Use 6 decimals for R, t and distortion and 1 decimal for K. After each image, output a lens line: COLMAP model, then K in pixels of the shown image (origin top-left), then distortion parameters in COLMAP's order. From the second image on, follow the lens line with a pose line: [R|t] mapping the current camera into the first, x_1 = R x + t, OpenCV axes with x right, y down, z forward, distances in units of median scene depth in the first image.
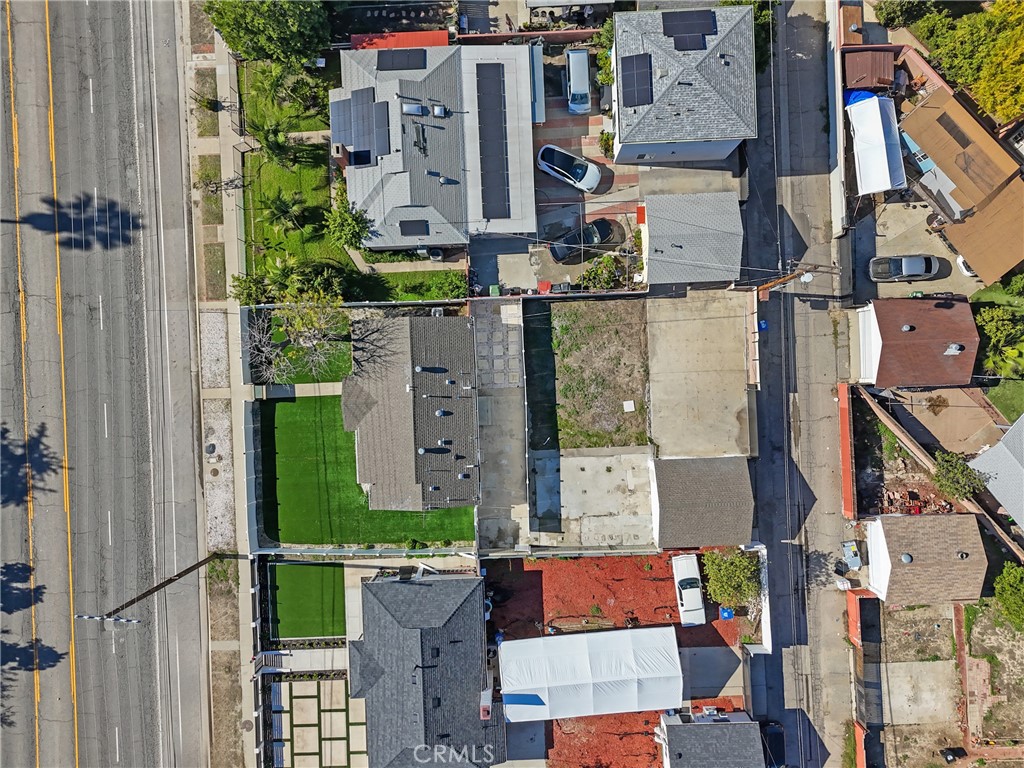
lens RADIAL K [[754.8, 0, 516.1], [0, 754.8, 381.9], [0, 0, 1]] dist [0.066567, -0.058746]
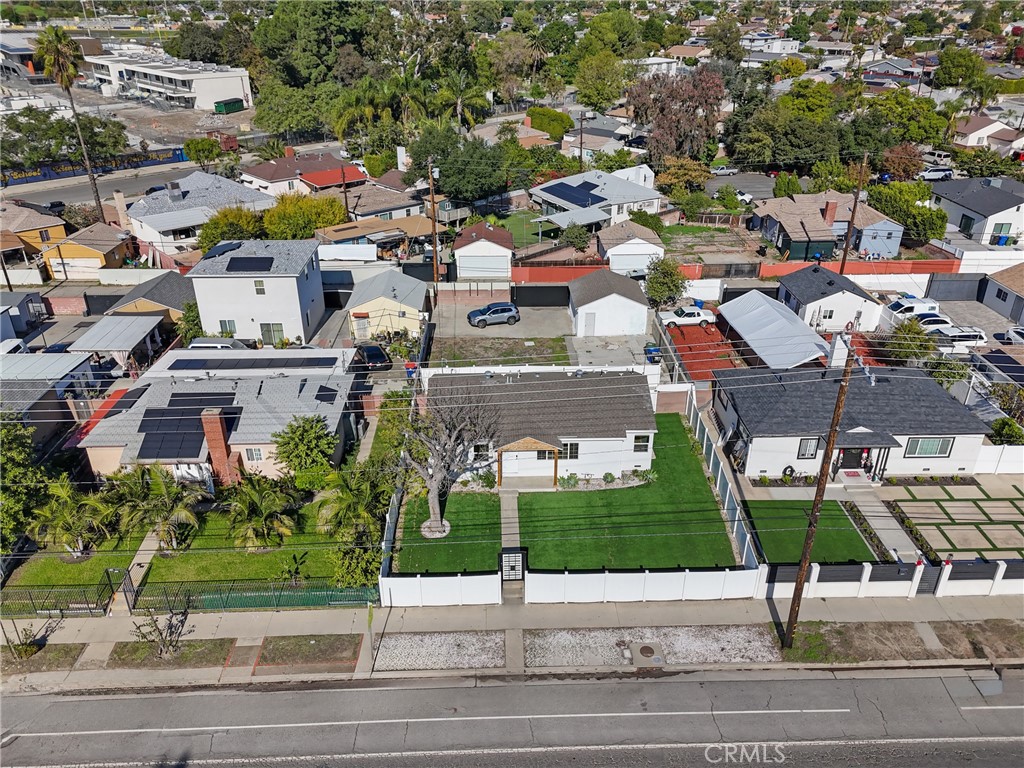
lens RADIAL K [[754.8, 0, 516.1], [0, 754.8, 381.9], [0, 0, 1]] dist [0.066567, -0.058746]
pose [[0.009000, -0.452225, 0.891858, -0.854953], [0.999958, 0.002731, -0.008706, 0.022799], [0.001501, 0.891900, 0.452231, 0.554208]]
